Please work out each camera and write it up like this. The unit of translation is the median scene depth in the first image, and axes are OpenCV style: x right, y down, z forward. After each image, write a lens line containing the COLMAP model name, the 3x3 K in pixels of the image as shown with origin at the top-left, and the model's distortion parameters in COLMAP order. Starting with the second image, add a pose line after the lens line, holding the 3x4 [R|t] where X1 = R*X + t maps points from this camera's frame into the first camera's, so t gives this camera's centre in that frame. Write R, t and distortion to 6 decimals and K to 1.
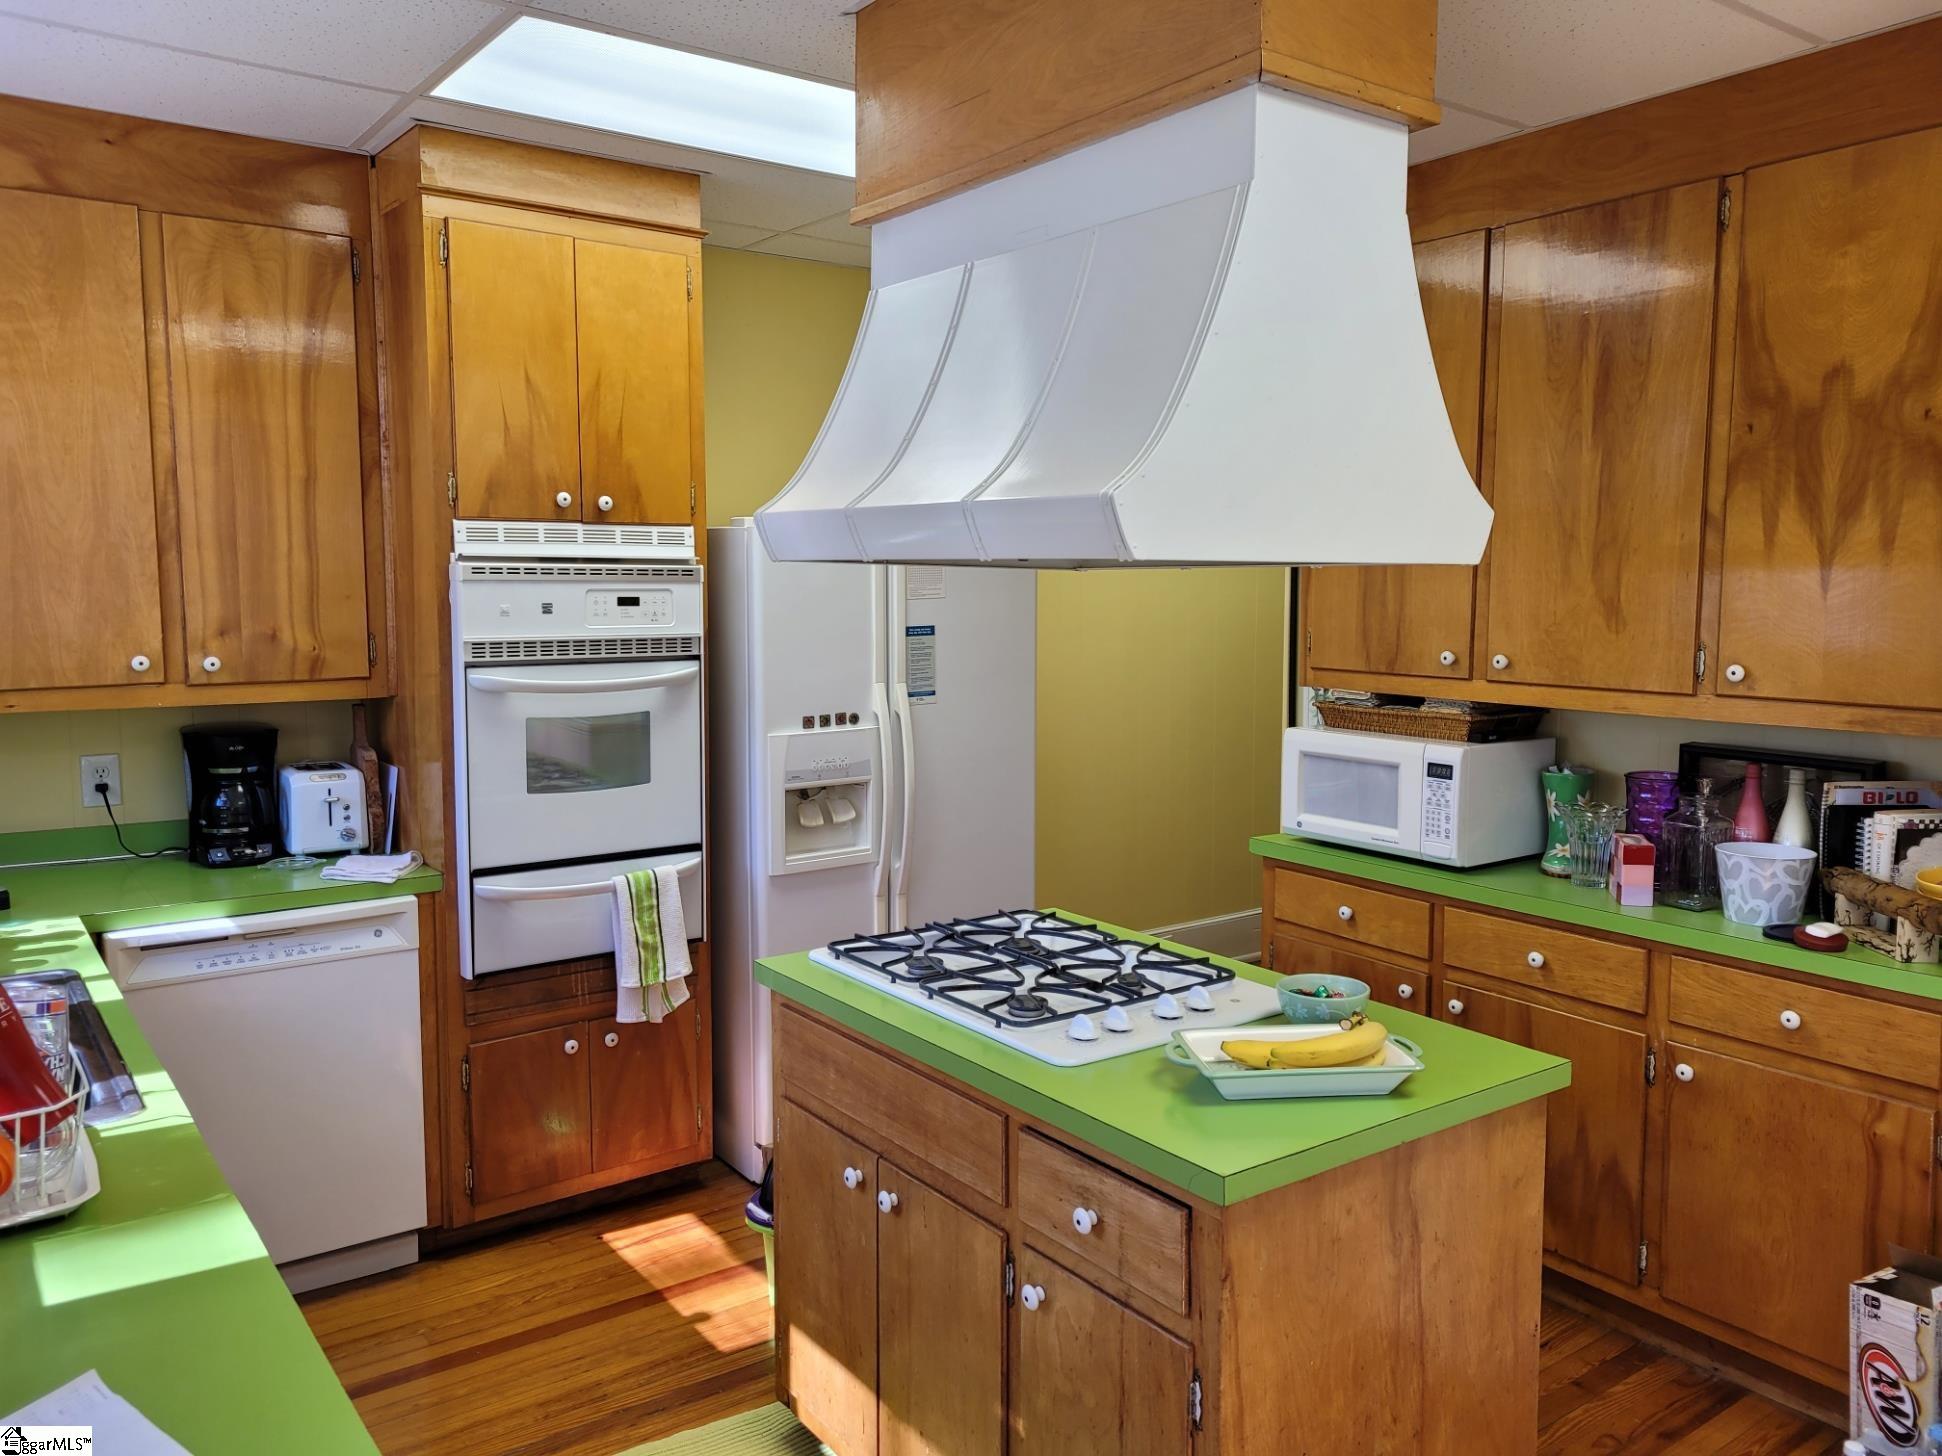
lens RADIAL K [[1460.3, 0, 968.5], [0, 1460.3, 724.9], [0, 0, 1]] dist [0.002522, -0.003569]
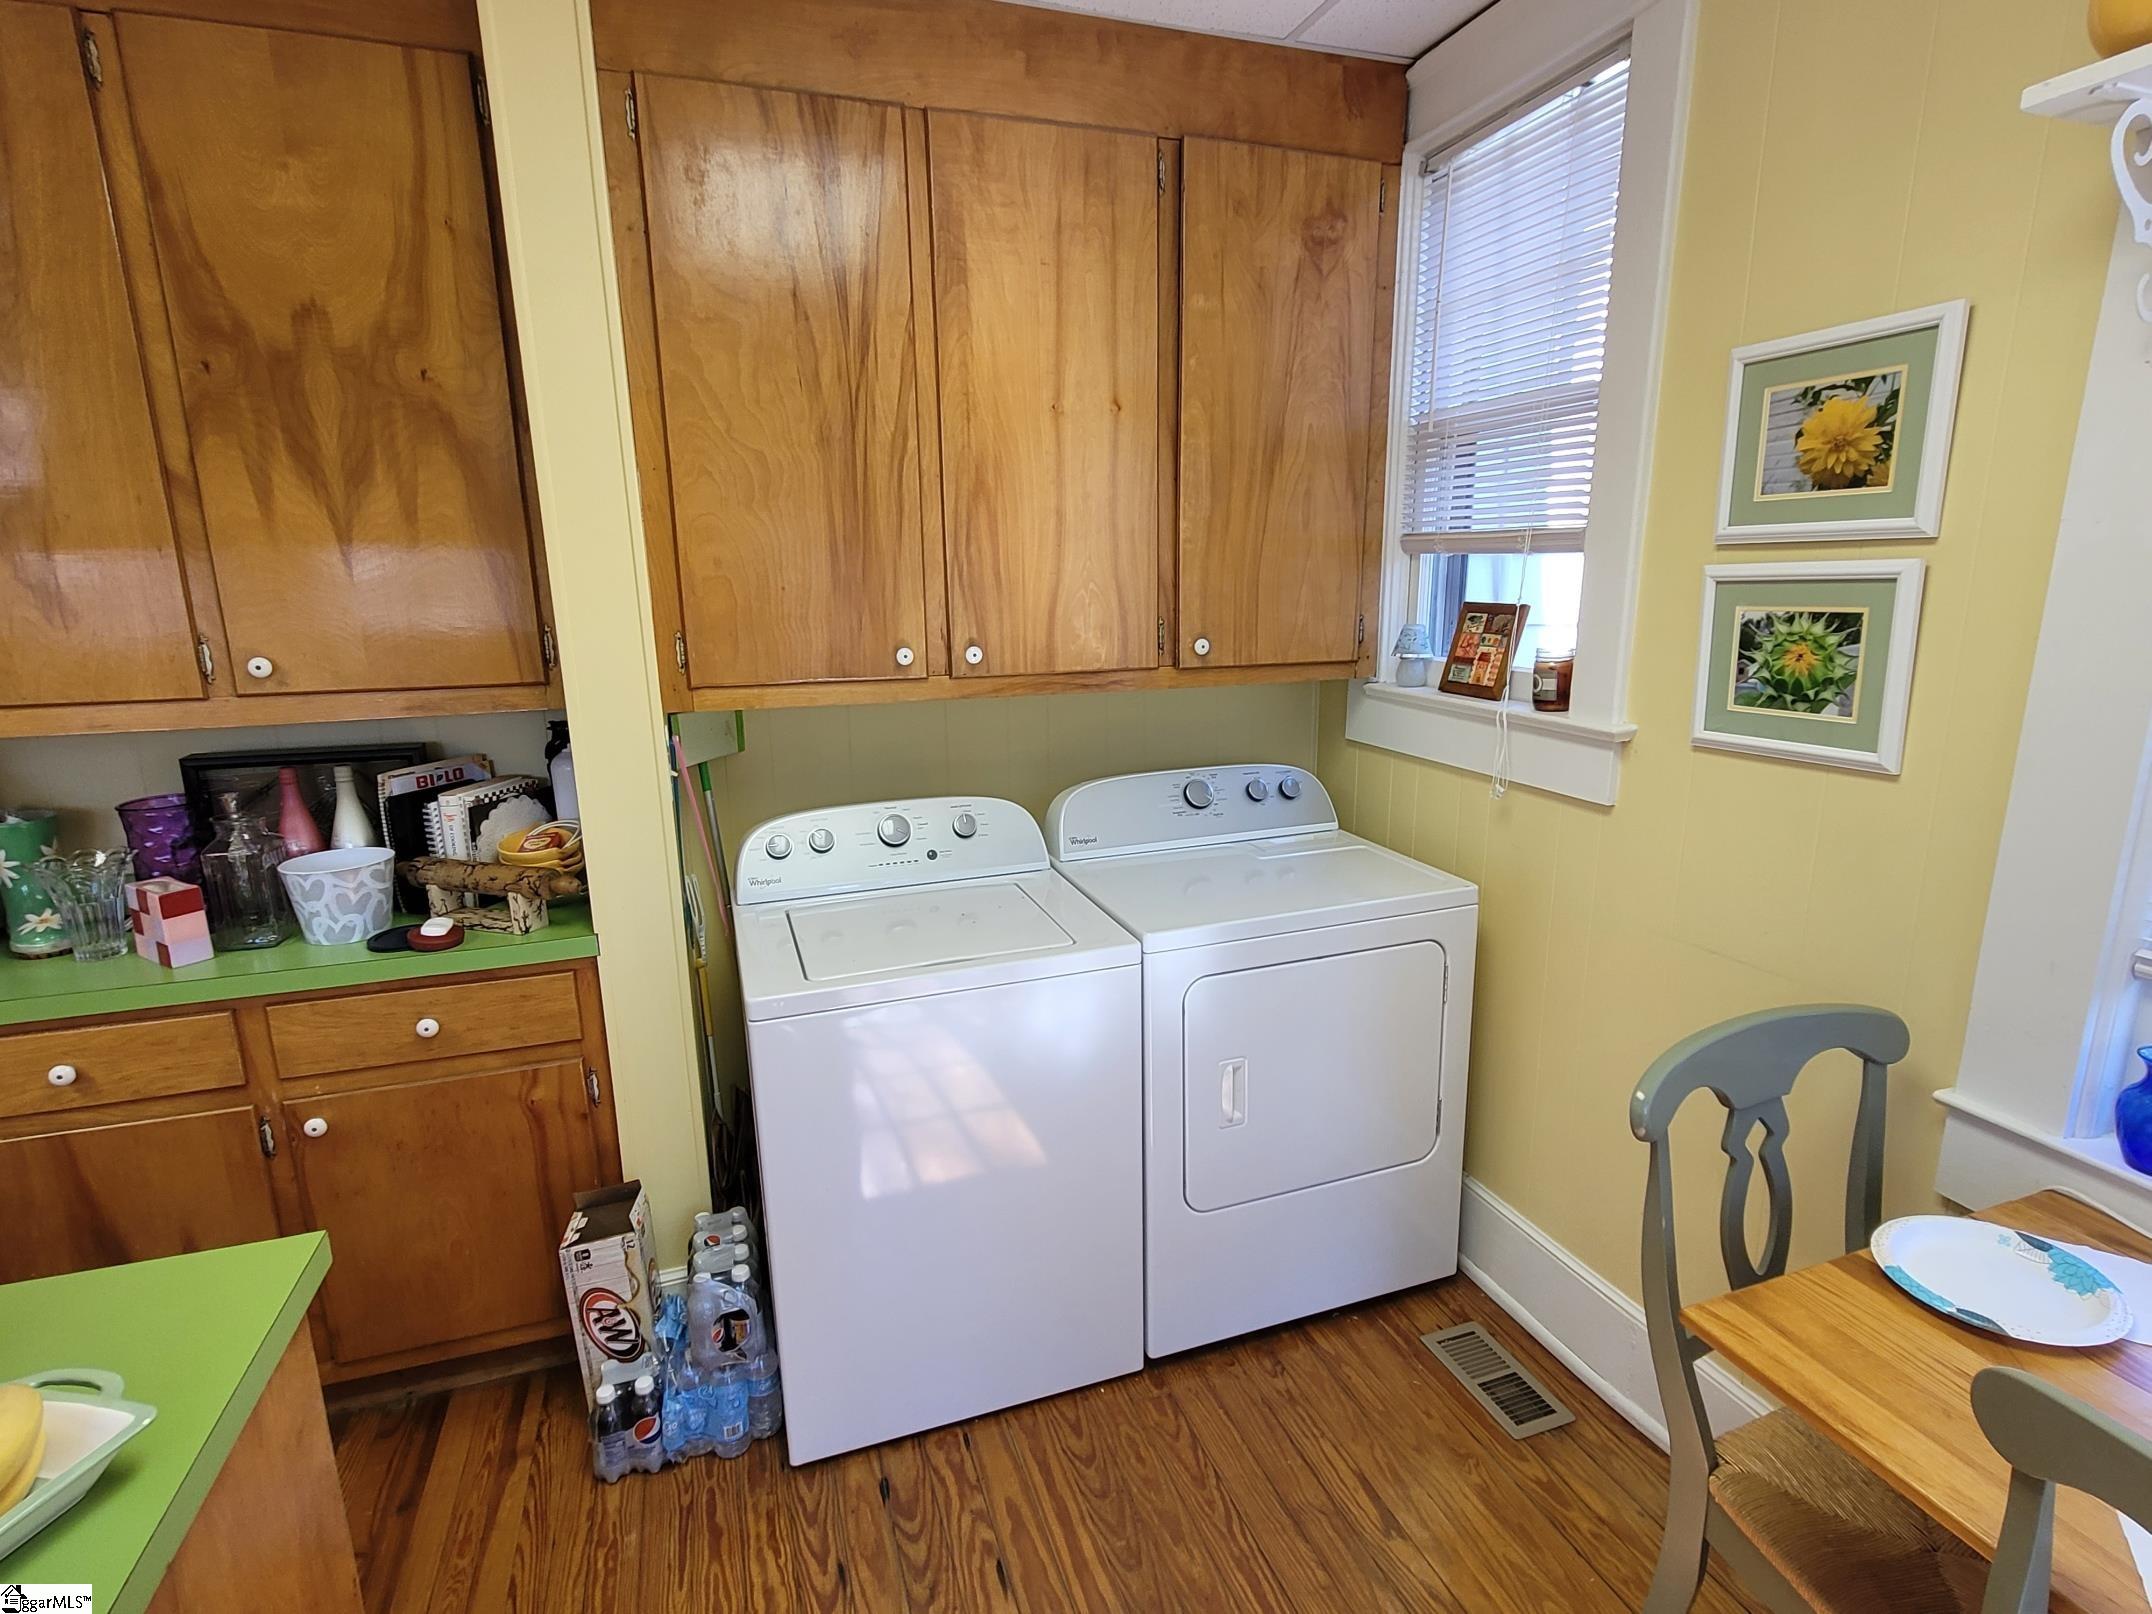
lens RADIAL K [[1101.8, 0, 1077.1], [0, 1101.8, 818.7], [0, 0, 1]] dist [0.004888, -0.000533]
pose [[0.297054, -0.215293, 0.930273, 0.048295], [0.111092, 0.975426, 0.190269, -0.019218], [-0.948376, 0.046826, 0.313671, 0.353664]]
